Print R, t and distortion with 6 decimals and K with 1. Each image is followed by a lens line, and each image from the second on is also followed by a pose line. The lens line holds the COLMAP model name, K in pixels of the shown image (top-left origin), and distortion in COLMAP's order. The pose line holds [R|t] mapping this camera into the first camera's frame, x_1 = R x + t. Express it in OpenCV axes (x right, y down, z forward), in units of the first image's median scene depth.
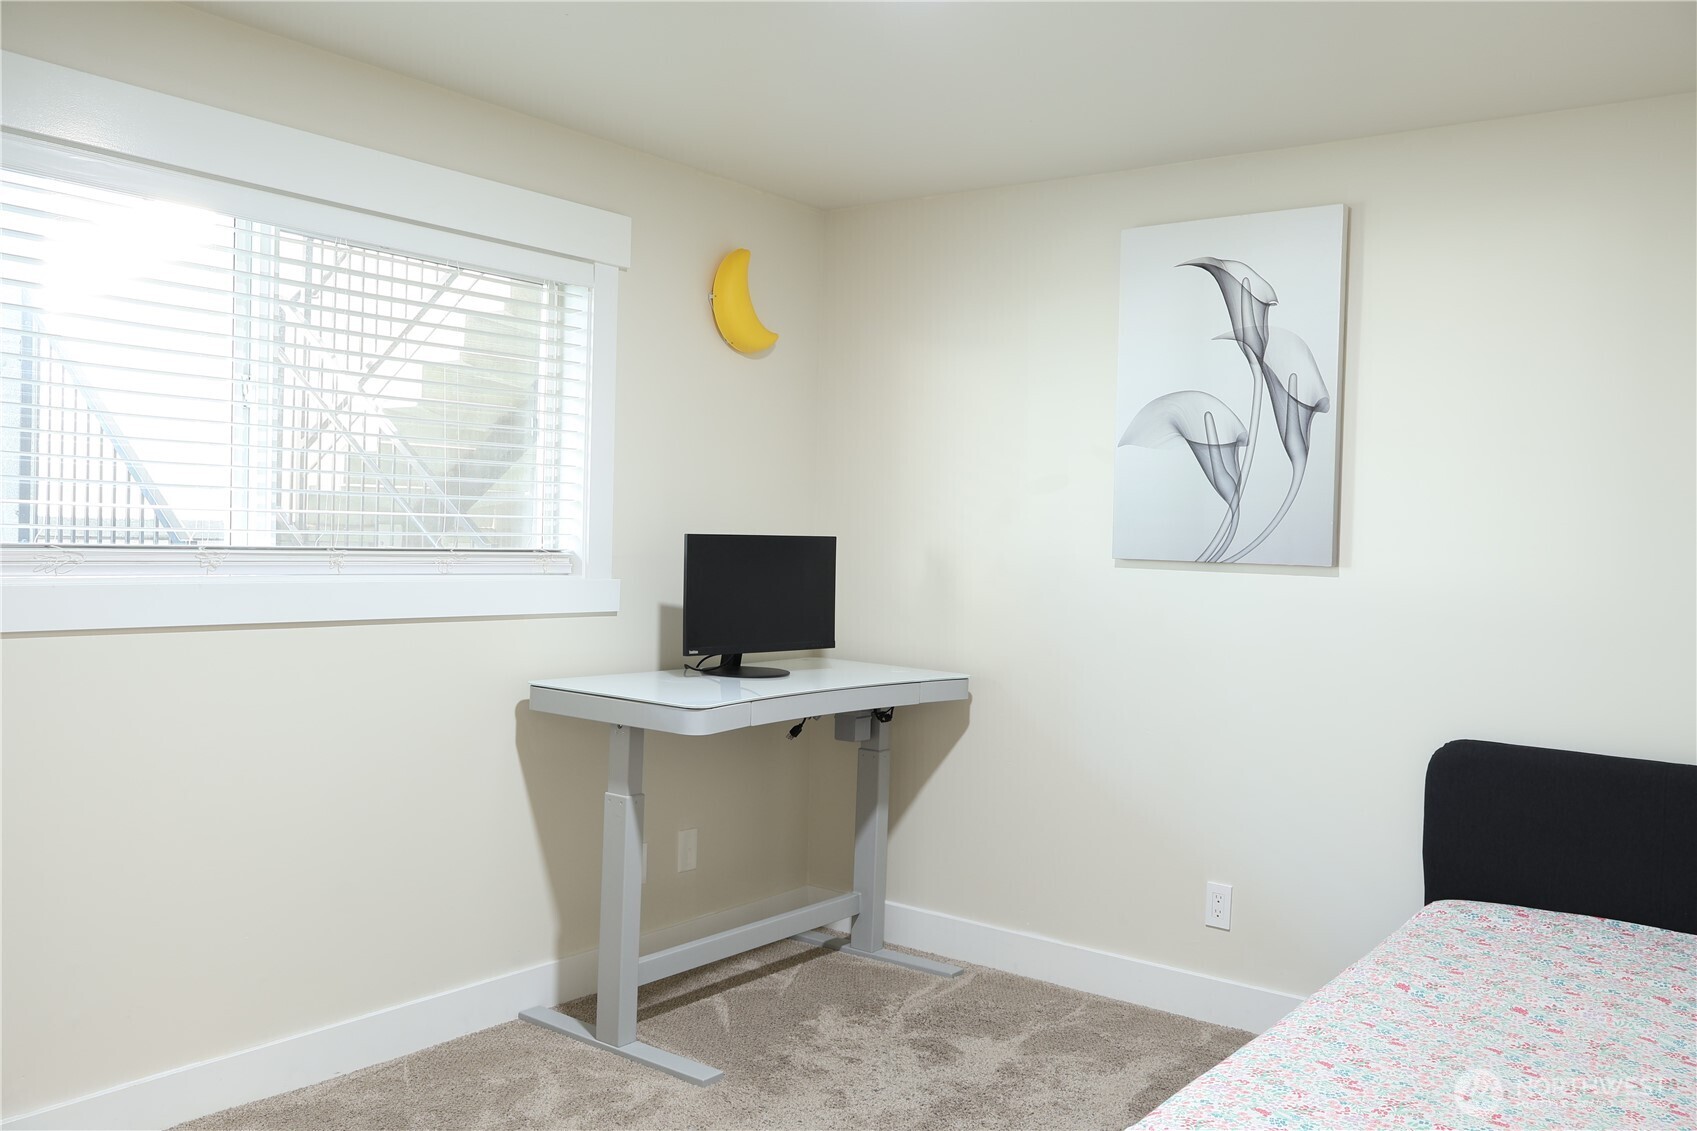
lens RADIAL K [[1400.5, 0, 845.6], [0, 1400.5, 565.8], [0, 0, 1]] dist [-0.006149, 0.001140]
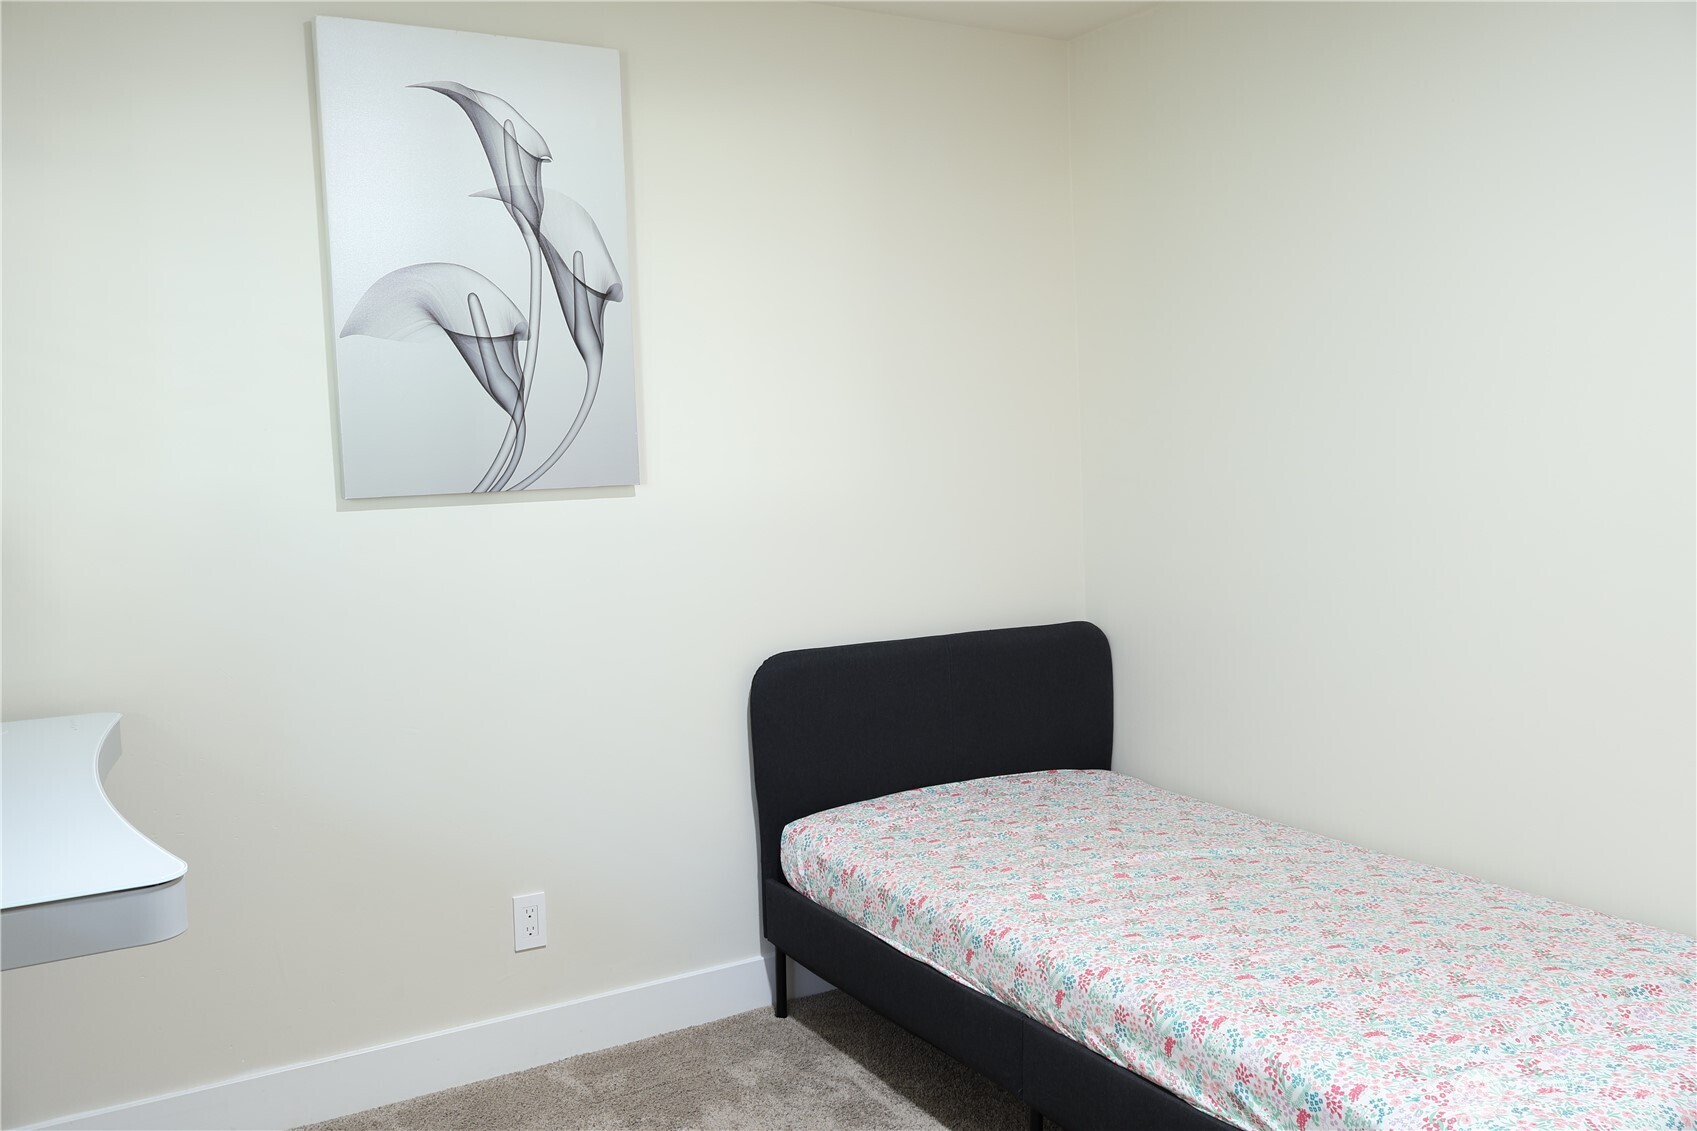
lens RADIAL K [[1400.5, 0, 847.2], [0, 1400.5, 563.3], [0, 0, 1]] dist [-0.006149, 0.001140]
pose [[0.376985, -0.120306, 0.918373, -0.380852], [0.066300, 0.992490, 0.102800, -0.029976], [-0.923844, 0.022134, 0.382130, 0.535867]]
